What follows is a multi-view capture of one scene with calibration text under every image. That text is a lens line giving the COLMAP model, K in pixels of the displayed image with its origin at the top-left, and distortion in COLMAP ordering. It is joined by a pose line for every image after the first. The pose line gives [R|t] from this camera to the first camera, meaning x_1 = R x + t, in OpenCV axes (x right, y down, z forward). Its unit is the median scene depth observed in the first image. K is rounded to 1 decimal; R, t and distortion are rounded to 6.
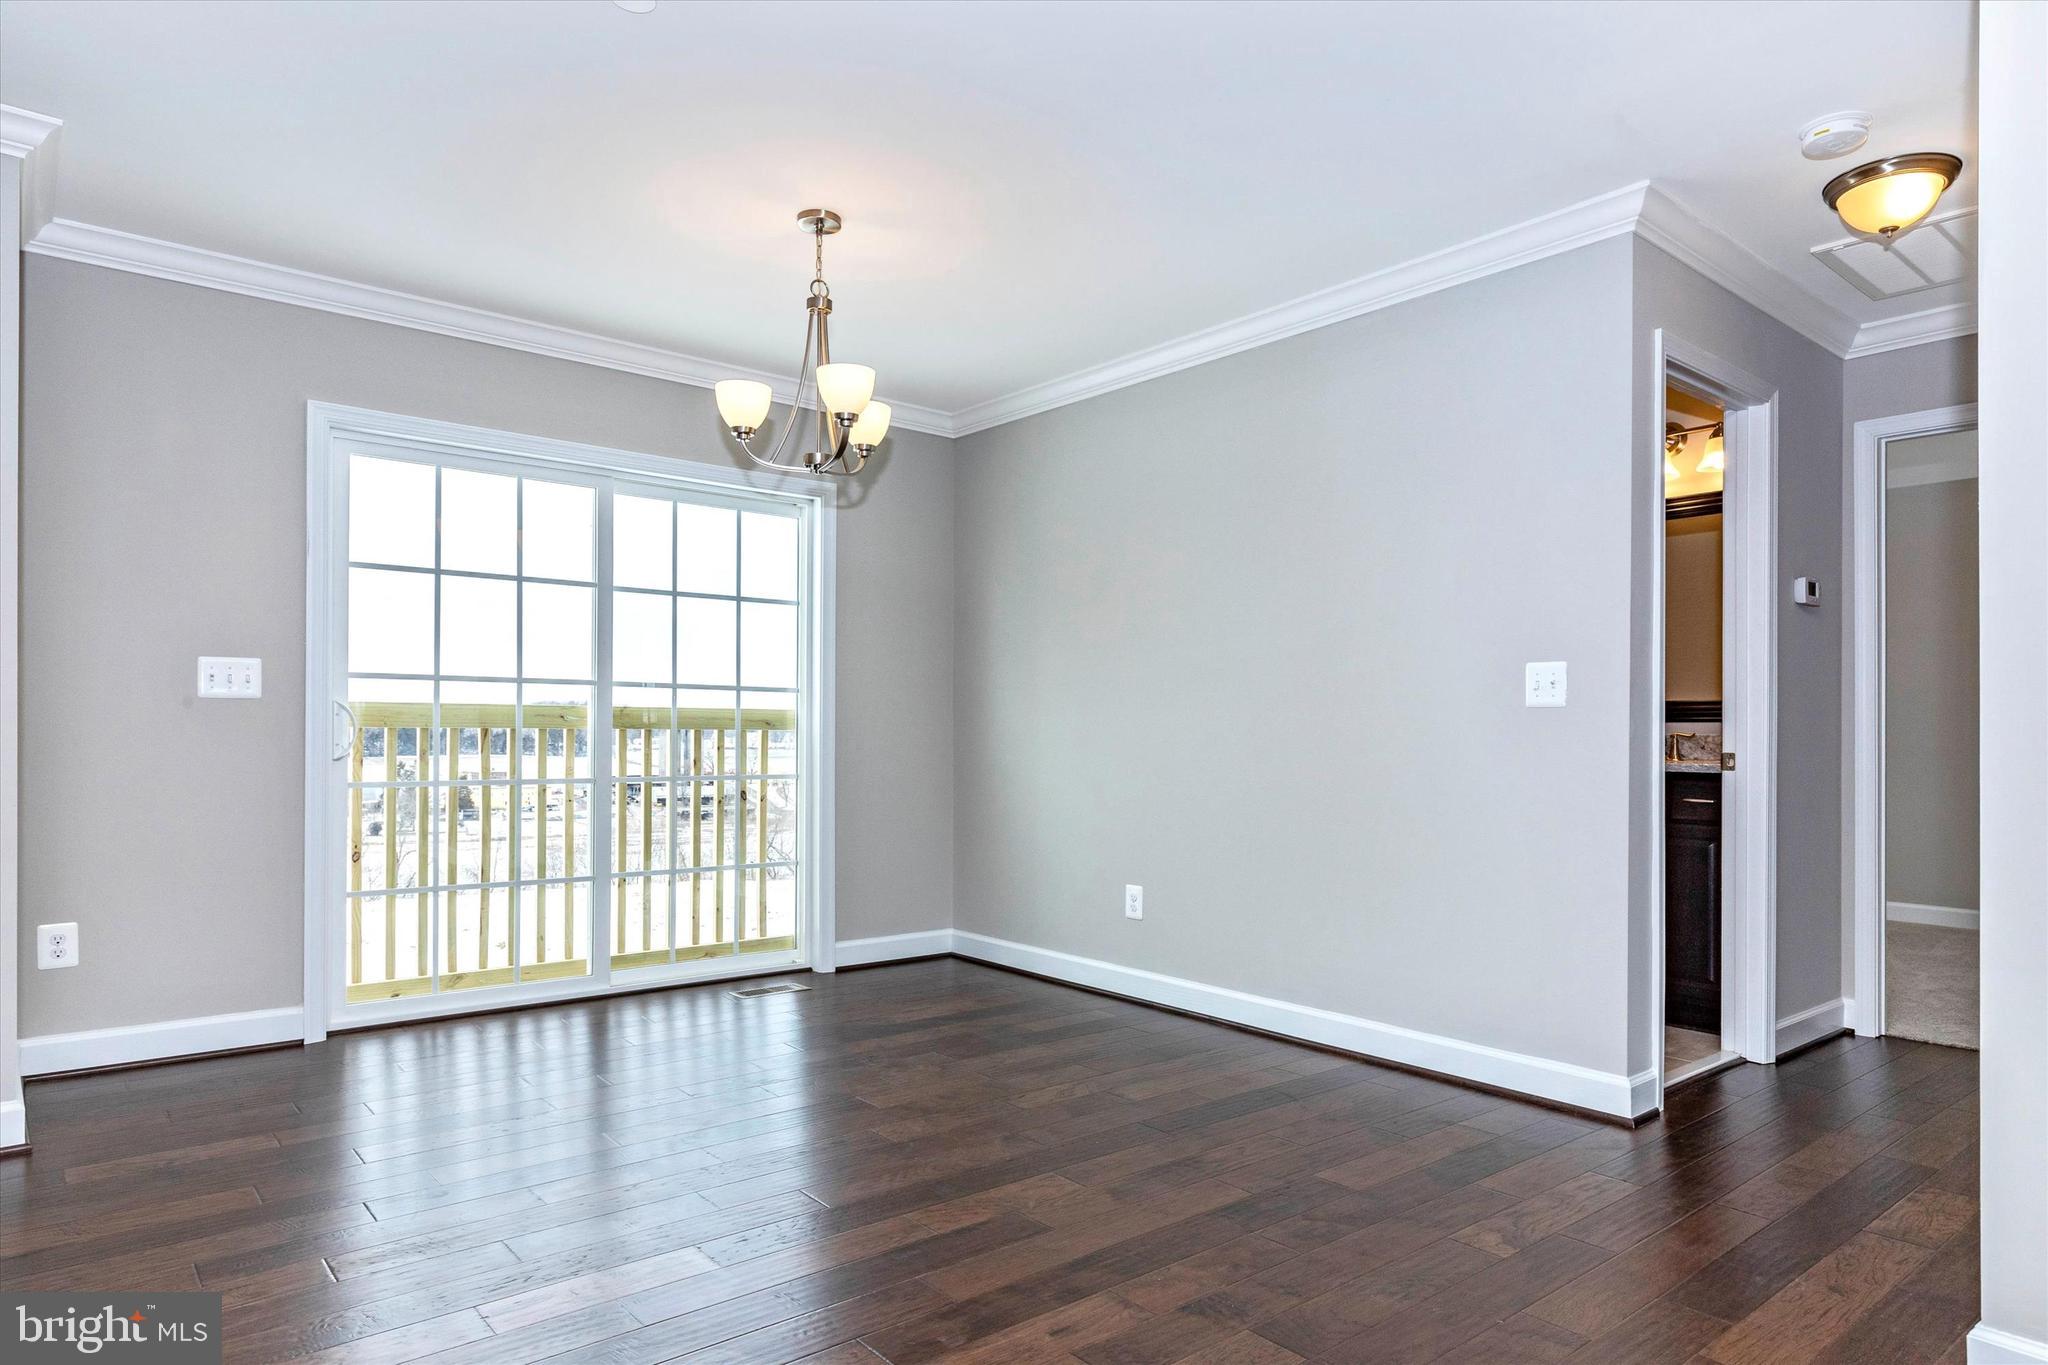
lens RADIAL K [[1216.2, 0, 1043.0], [0, 1216.2, 723.1], [0, 0, 1]] dist [0.013913, -0.006694]
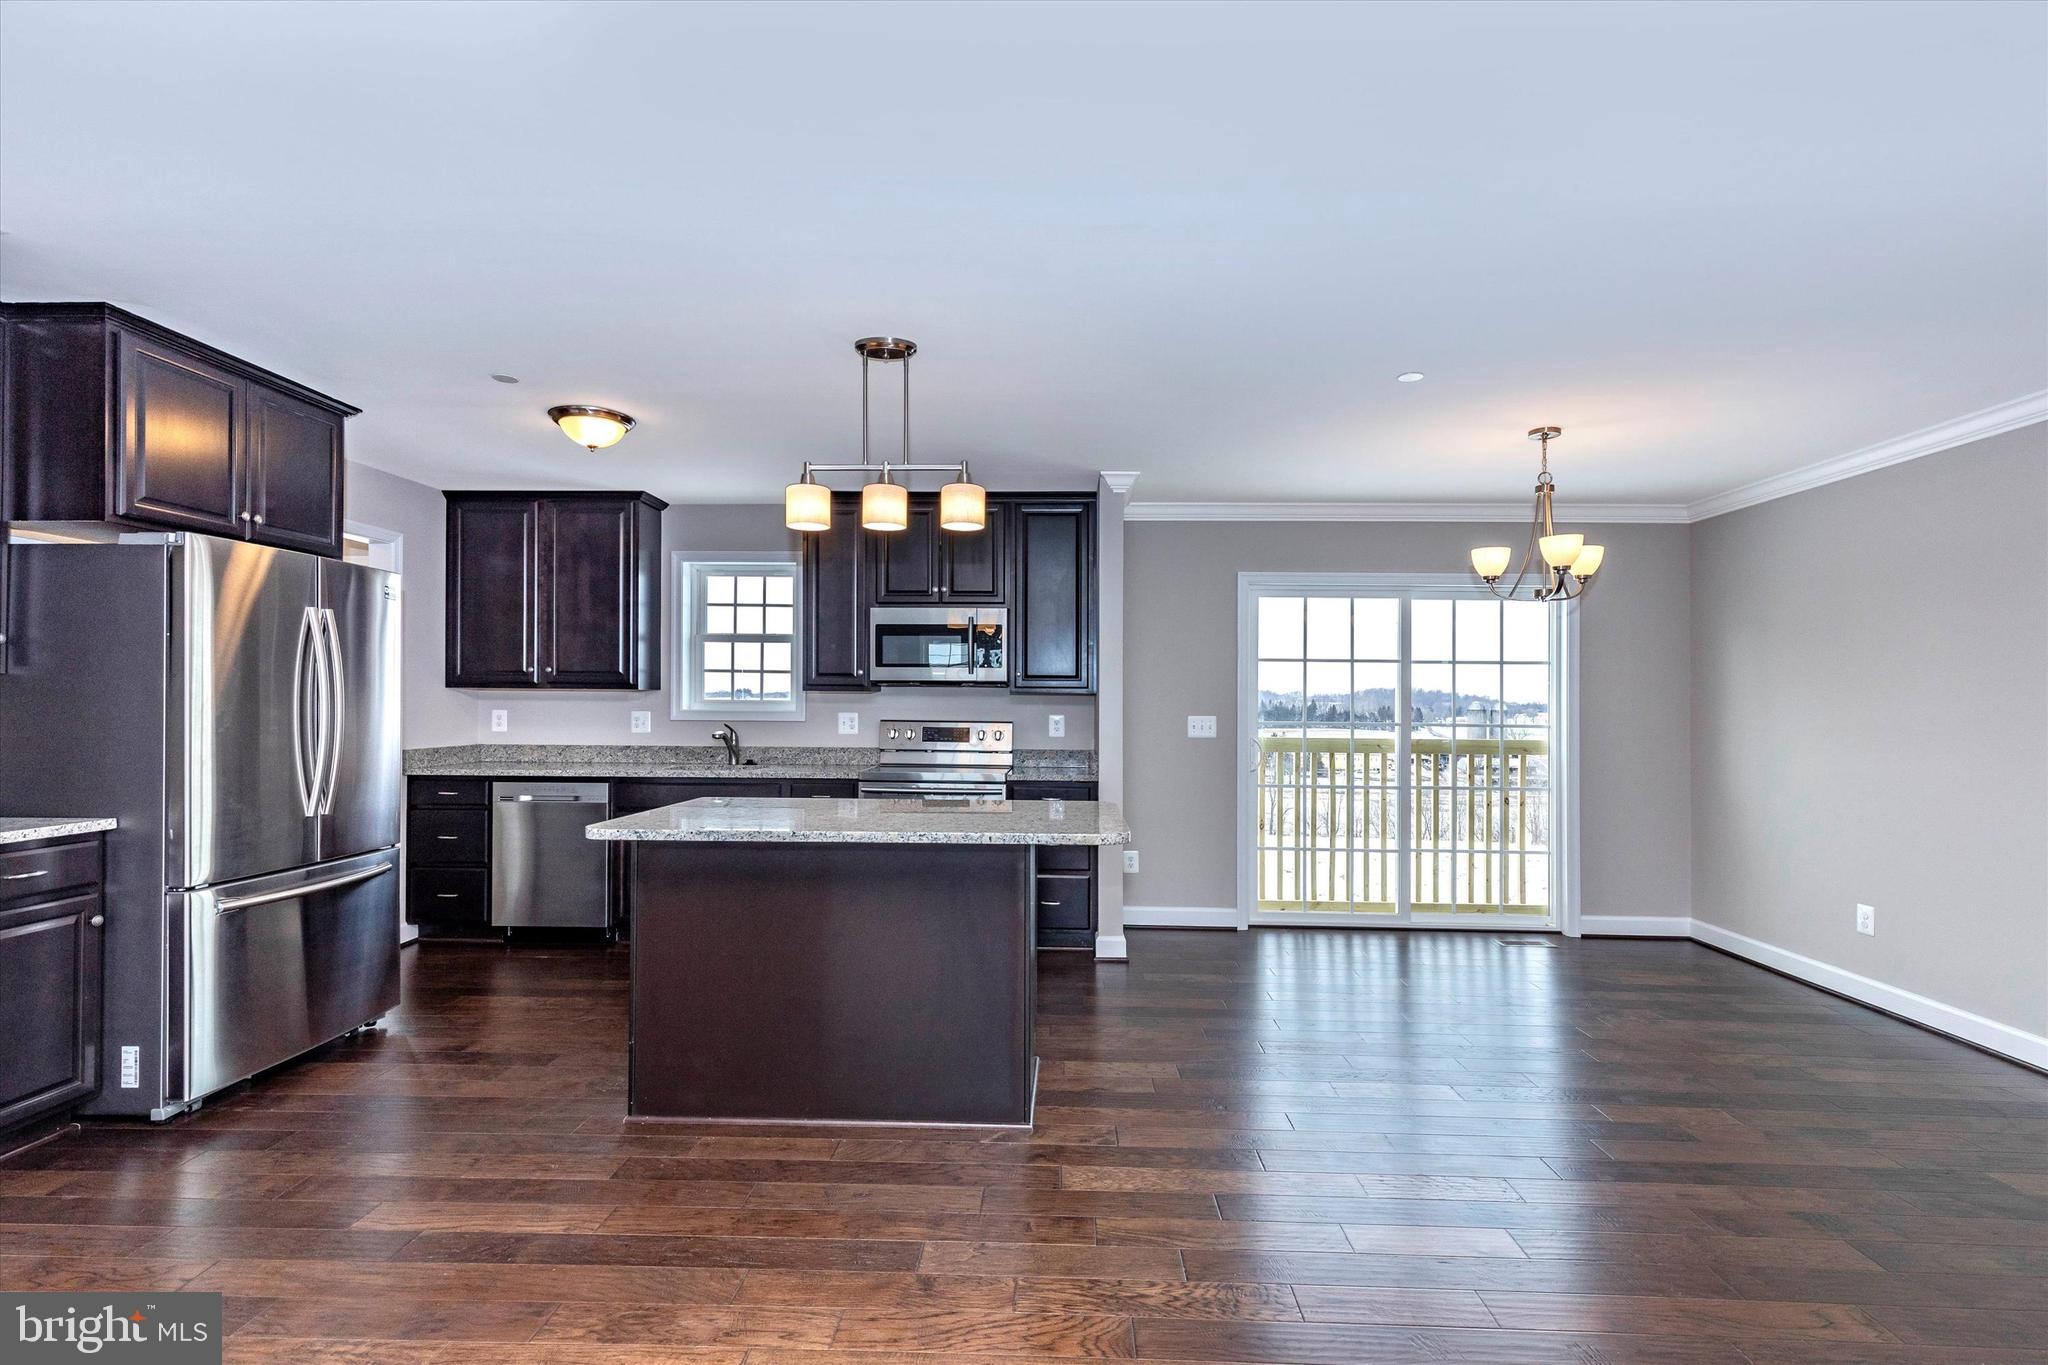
lens RADIAL K [[950.6, 0, 1032.4], [0, 950.6, 703.0], [0, 0, 1]] dist [0.014214, -0.002675]
pose [[0.741392, -0.003400, -0.671064, 0.110082], [0.001515, 0.999993, -0.003393, -0.064093], [0.671071, 0.001499, 0.741392, -0.234345]]
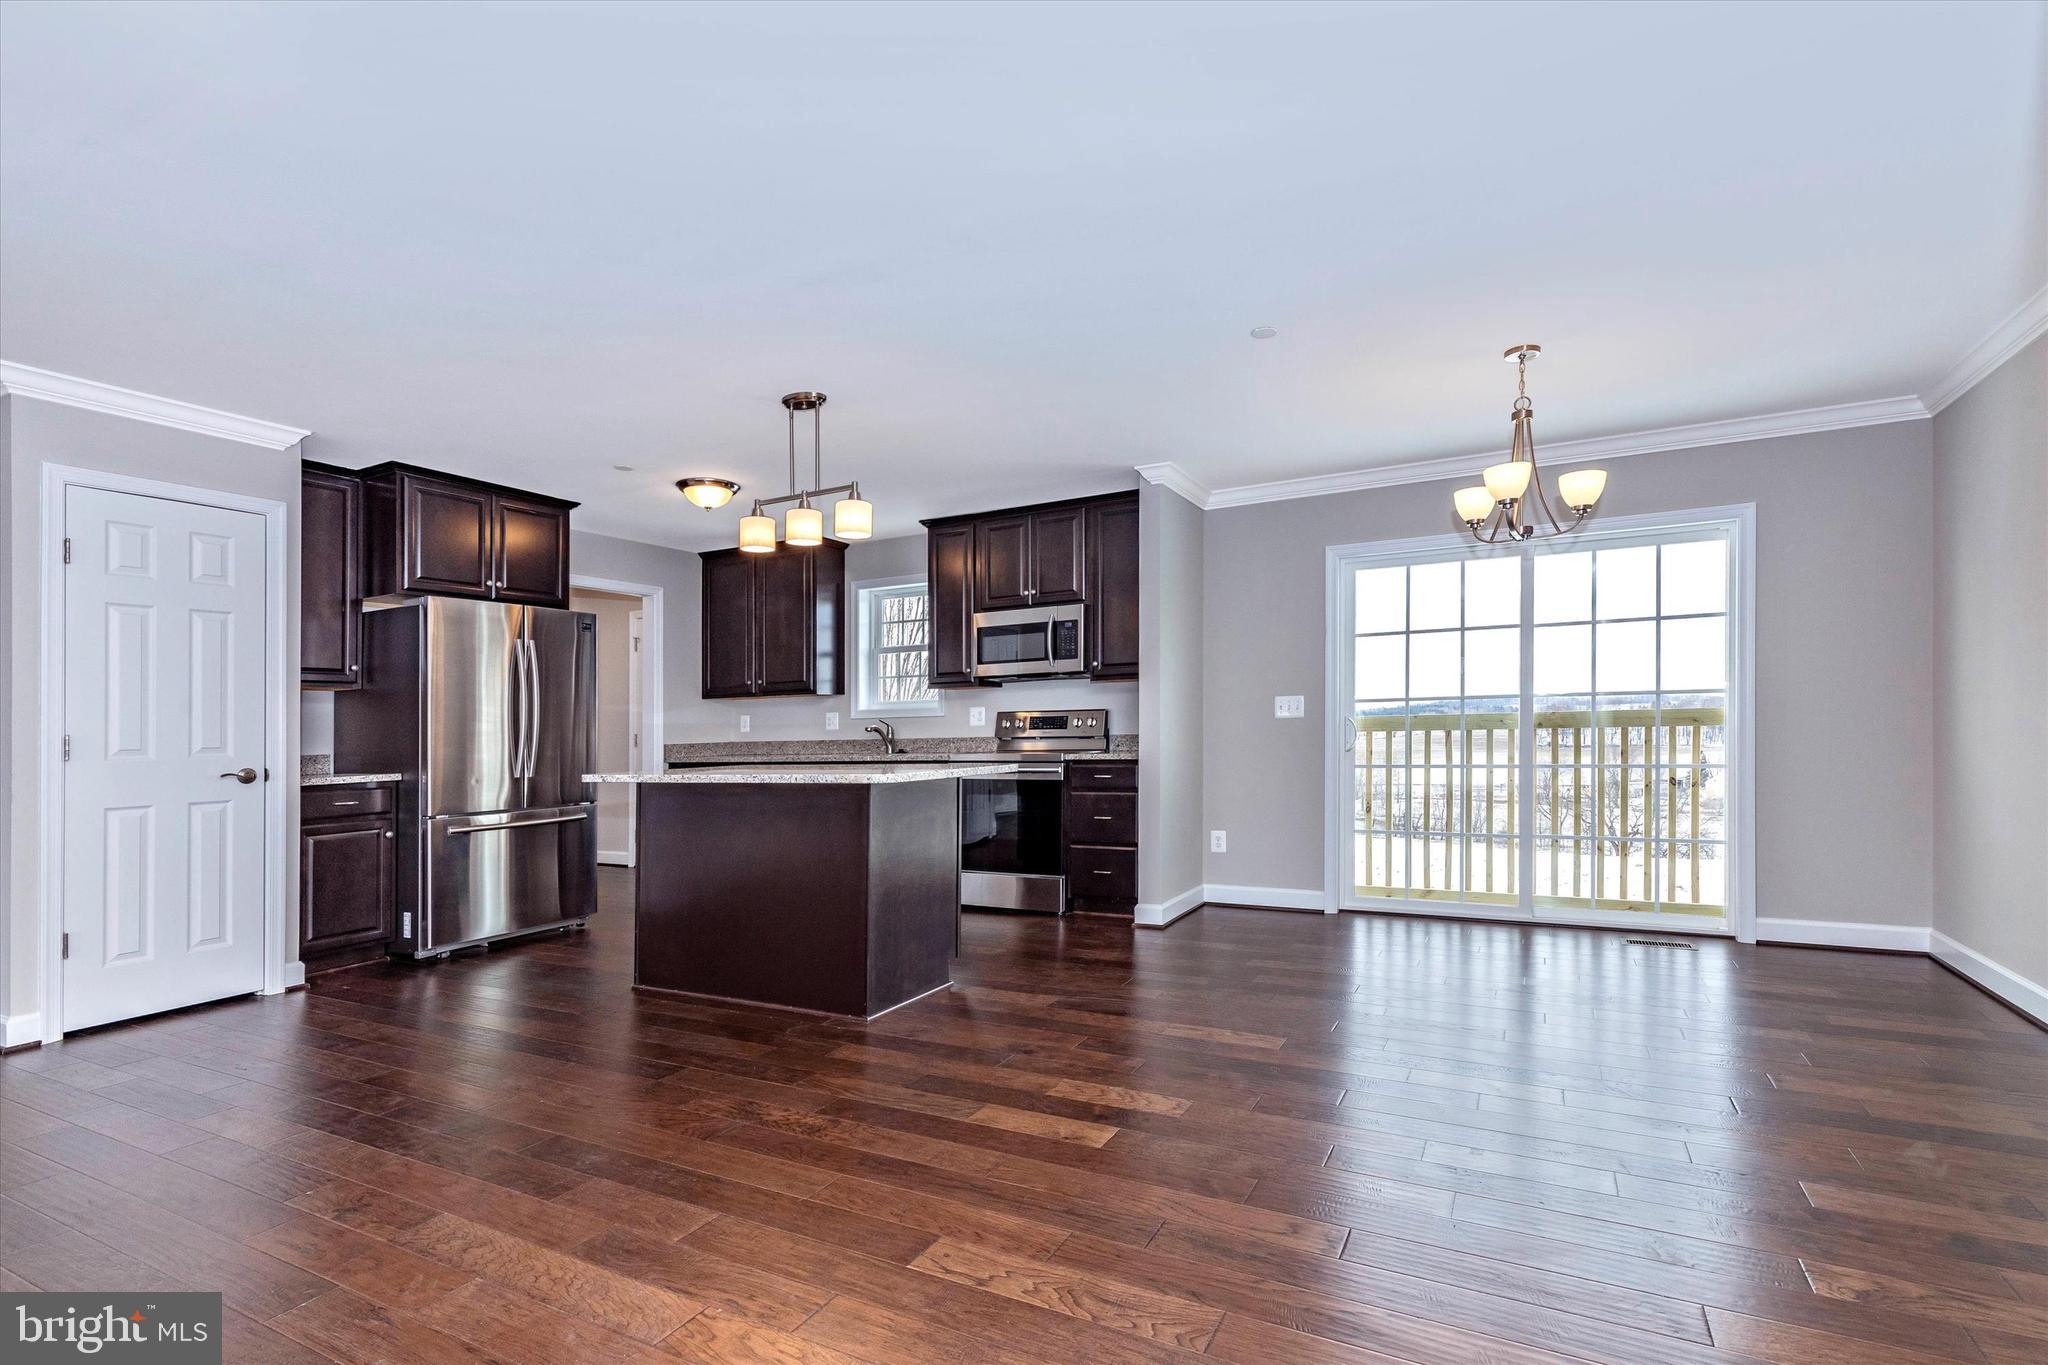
lens RADIAL K [[950.6, 0, 1057.8], [0, 950.6, 714.2], [0, 0, 1]] dist [0.014214, -0.002675]
pose [[0.383009, -0.036318, -0.923030, 0.490281], [0.031916, 0.999151, -0.026070, 0.000136], [0.923193, -0.019475, 0.383843, 0.116619]]
